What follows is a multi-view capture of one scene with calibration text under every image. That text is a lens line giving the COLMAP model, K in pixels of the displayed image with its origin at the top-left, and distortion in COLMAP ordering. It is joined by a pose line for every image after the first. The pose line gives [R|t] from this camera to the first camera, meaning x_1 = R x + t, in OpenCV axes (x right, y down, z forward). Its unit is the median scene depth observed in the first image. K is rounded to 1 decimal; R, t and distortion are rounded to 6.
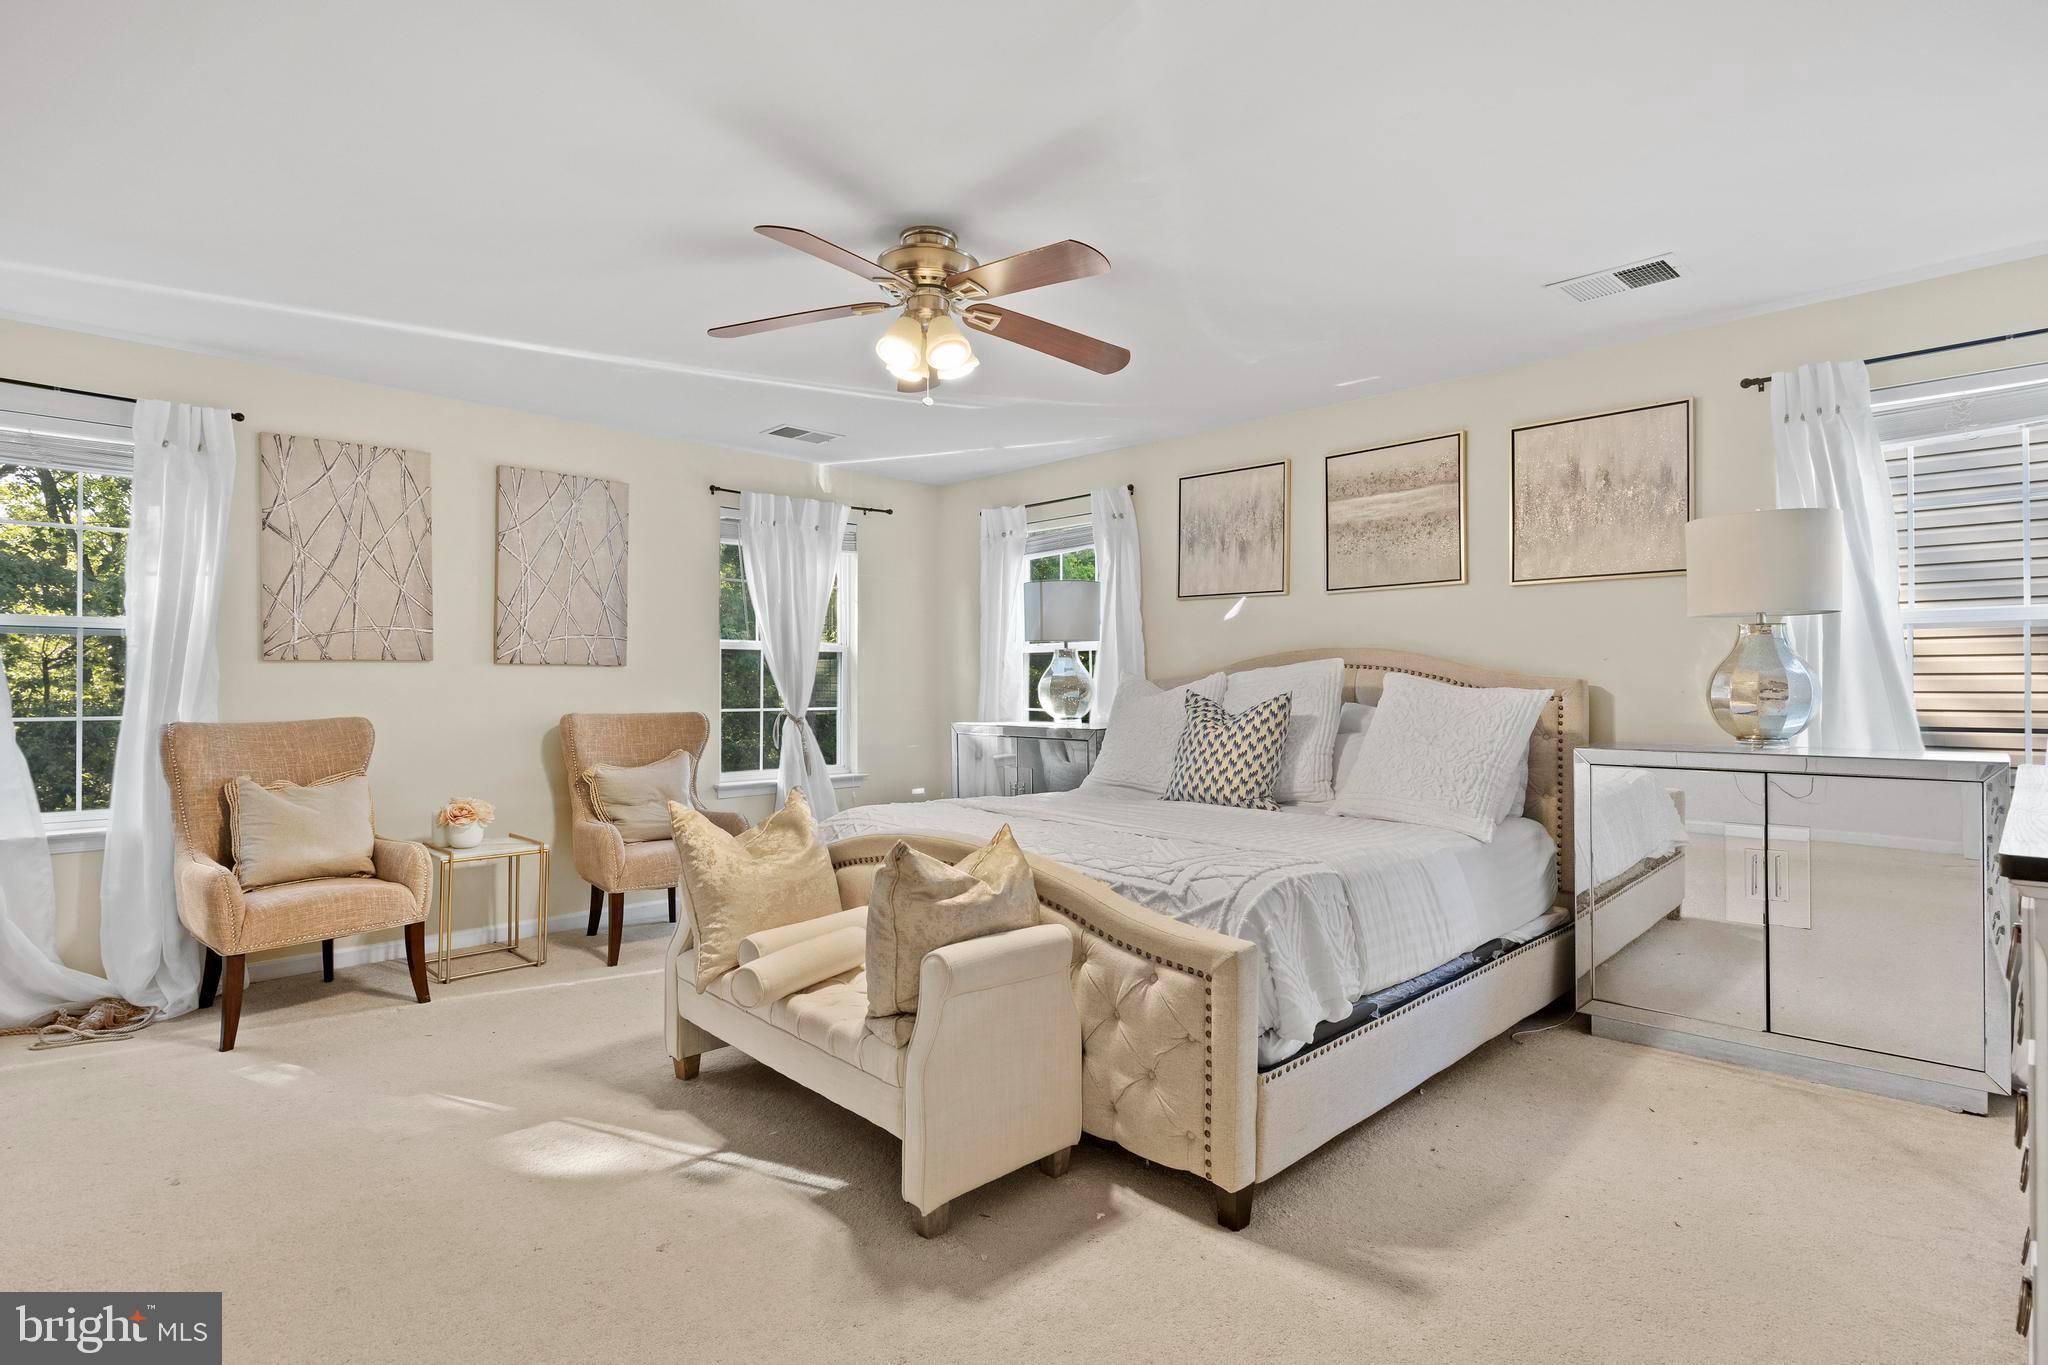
lens RADIAL K [[1013.5, 0, 1024.3], [0, 1013.5, 679.6], [0, 0, 1]] dist [-0.011064, -0.000140]
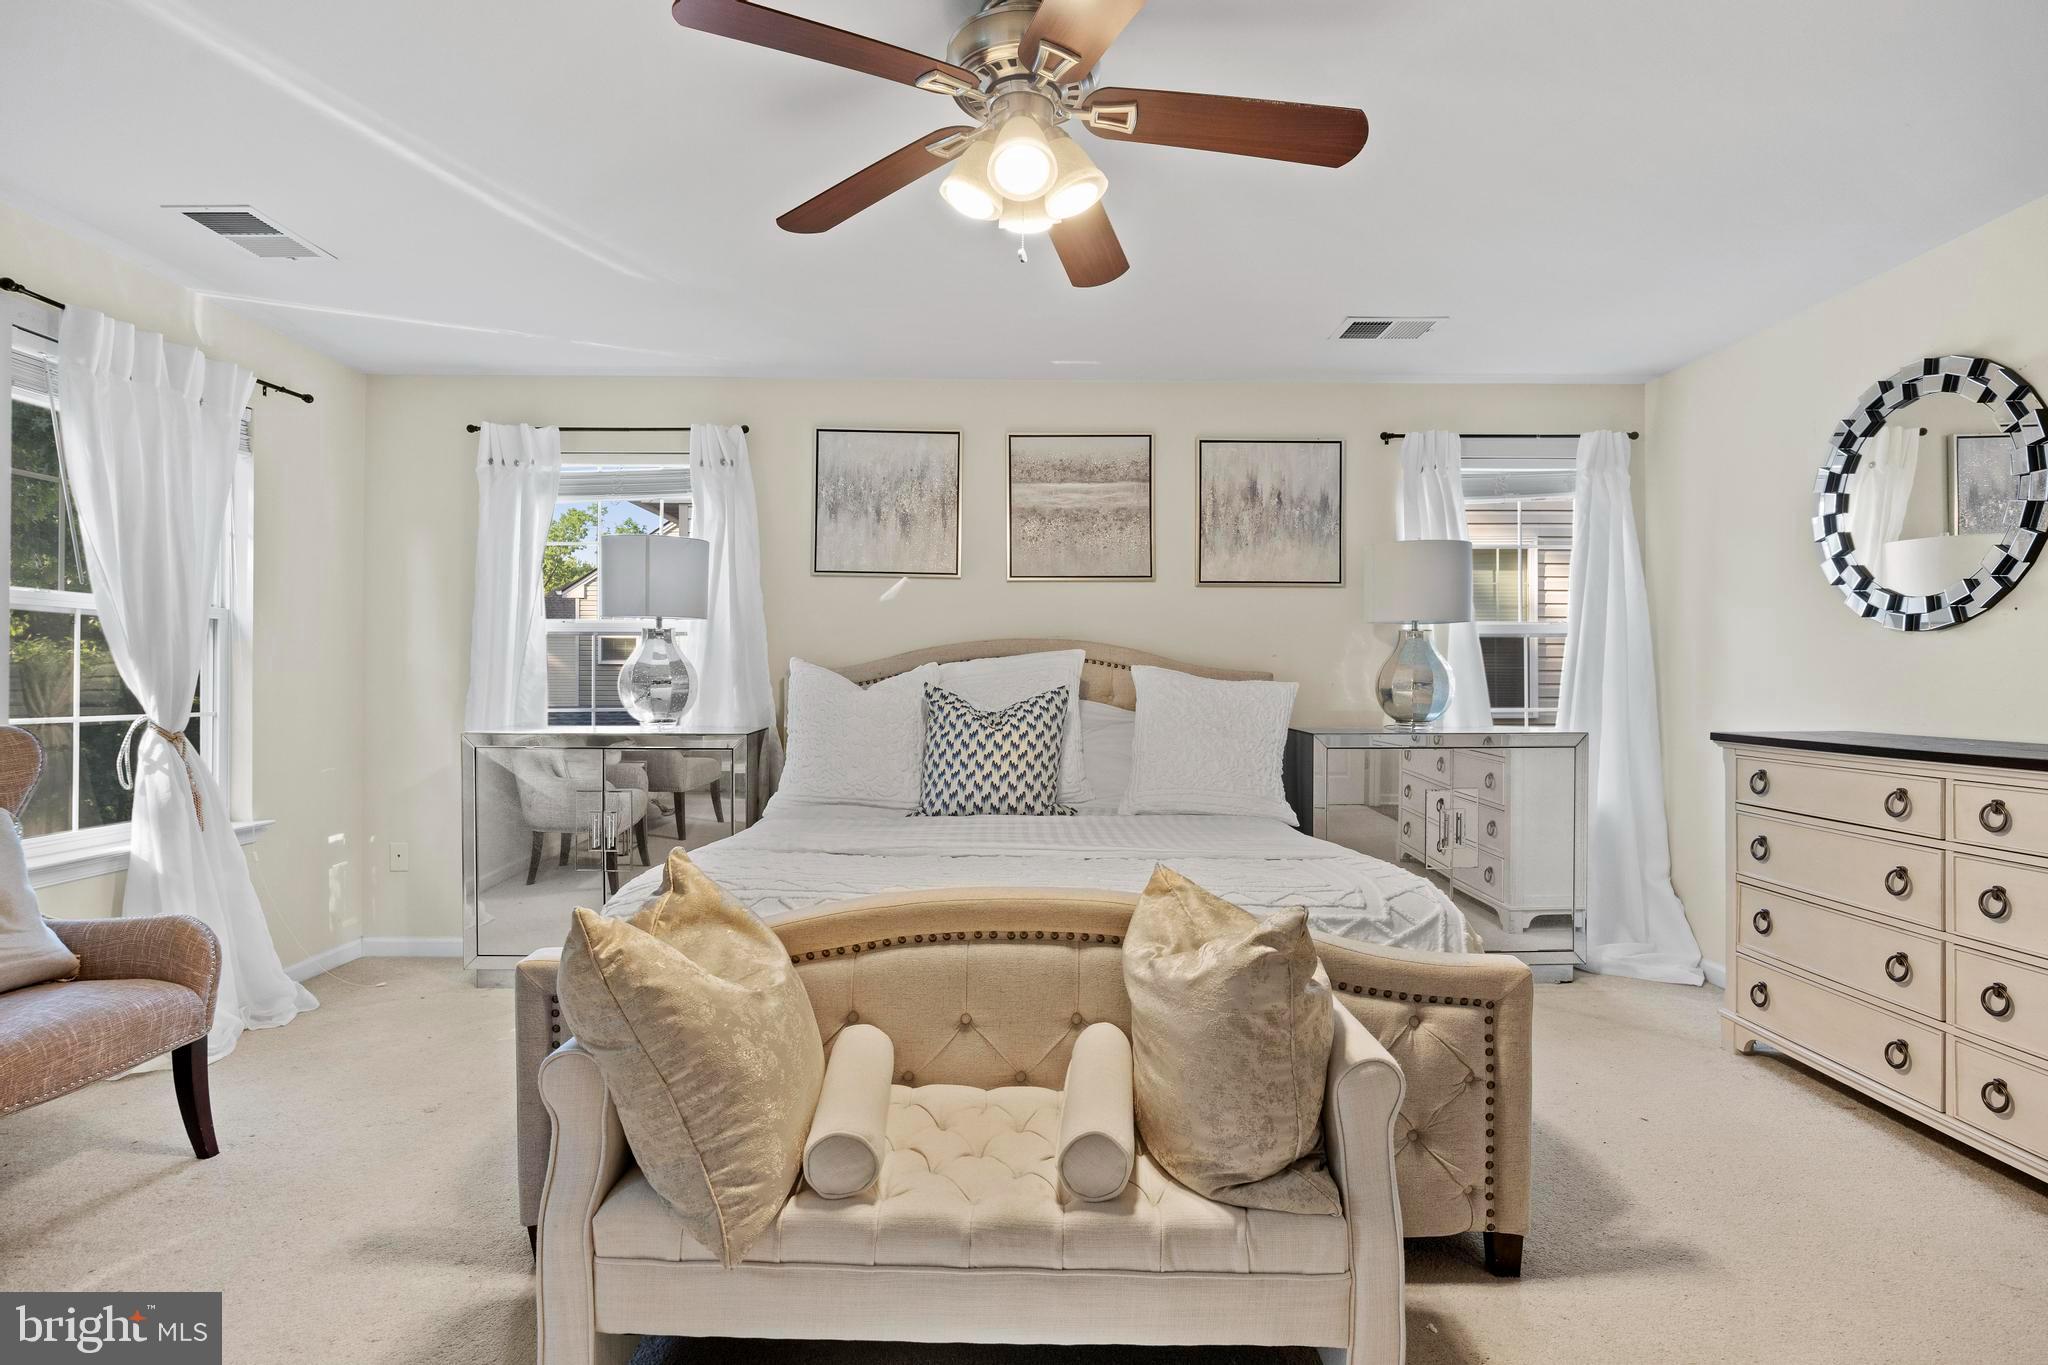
lens RADIAL K [[1013.5, 0, 1035.4], [0, 1013.5, 679.3], [0, 0, 1]] dist [-0.011064, -0.000140]
pose [[0.698124, 0.002847, 0.715972, -0.389173], [-0.007240, 0.999969, 0.003083, 0.004188], [-0.715941, -0.007336, 0.698123, 0.353929]]
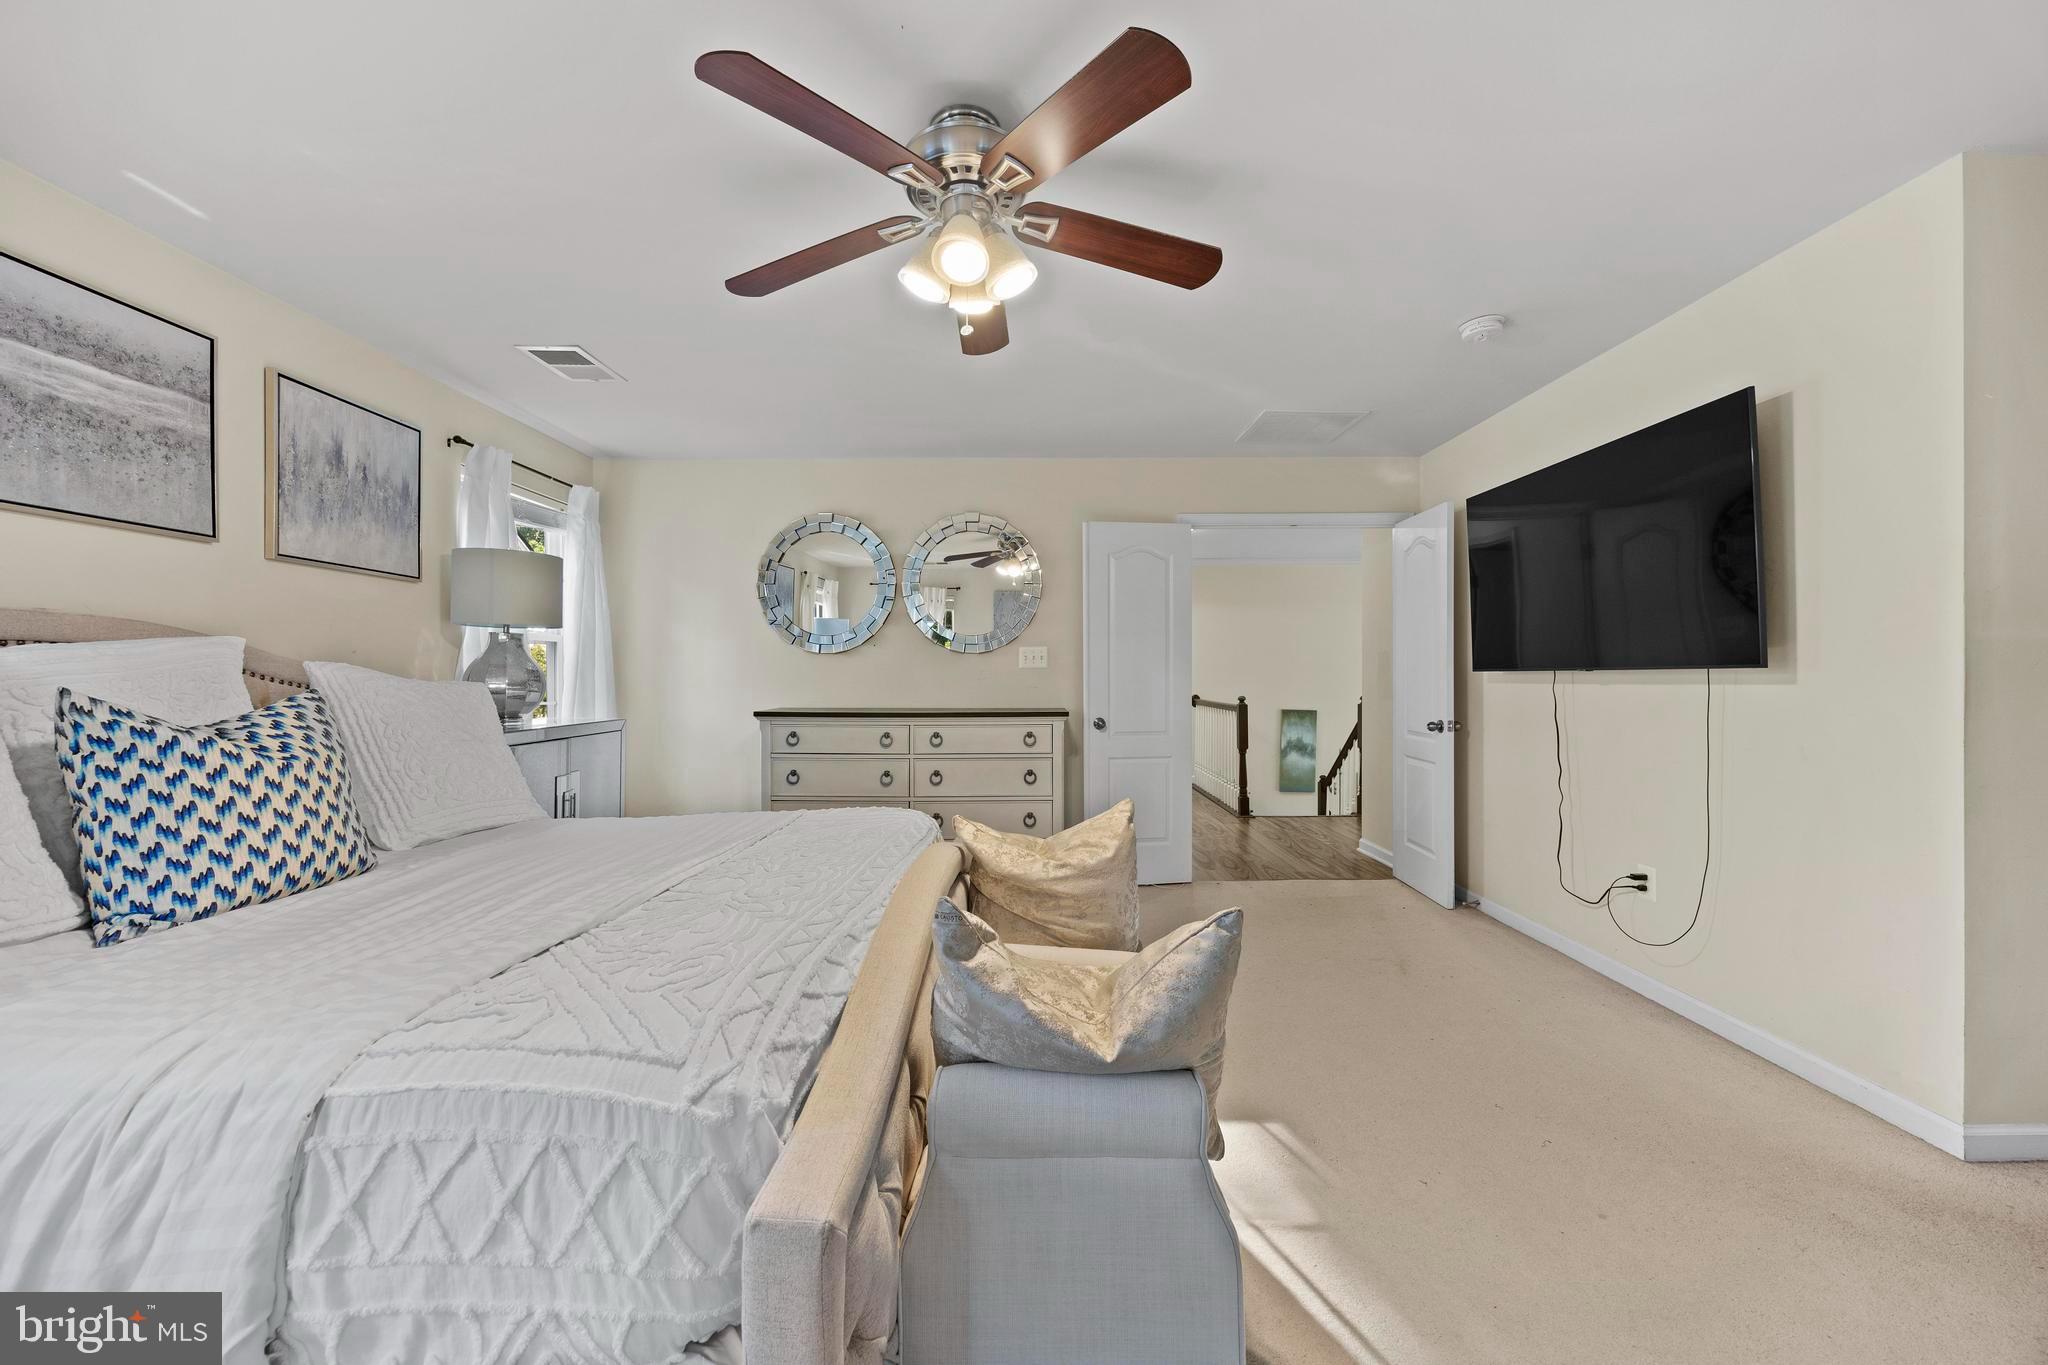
lens RADIAL K [[788.4, 0, 1030.2], [0, 788.4, 677.5], [0, 0, 1]] dist [-0.007802, 0.000737]
pose [[-0.713918, 0.000287, 0.700229, -0.393588], [-0.004285, 0.999979, -0.004779, 0.004760], [-0.700216, -0.006412, -0.713902, 0.975505]]
